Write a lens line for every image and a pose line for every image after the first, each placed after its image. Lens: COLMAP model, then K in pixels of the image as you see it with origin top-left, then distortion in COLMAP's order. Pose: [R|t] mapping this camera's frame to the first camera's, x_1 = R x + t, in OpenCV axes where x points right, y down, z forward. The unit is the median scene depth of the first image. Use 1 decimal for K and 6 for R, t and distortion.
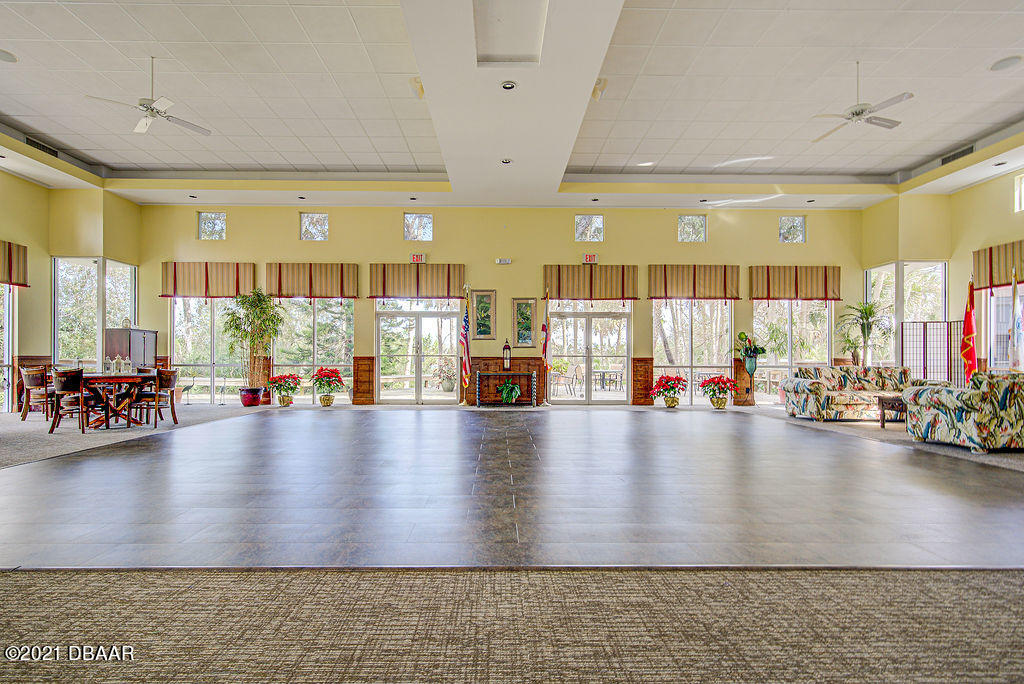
lens RADIAL K [[478.7, 0, 488.3], [0, 478.7, 355.3], [0, 0, 1]] dist [0.000552, 0.000479]
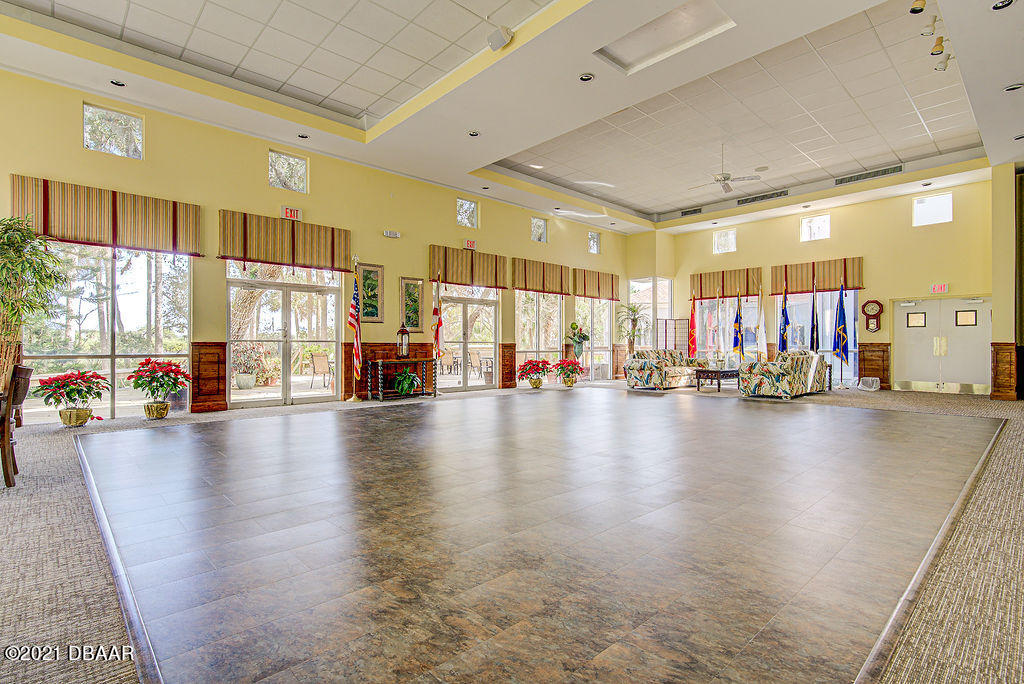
lens RADIAL K [[501.5, 0, 510.8], [0, 501.5, 340.0], [0, 0, 1]] dist [0.001909, 0.000426]
pose [[0.733219, 0.004698, 0.679977, -0.442601], [-0.002849, 0.999989, -0.003837, 0.001160], [-0.679987, 0.000877, 0.733224, 0.178595]]
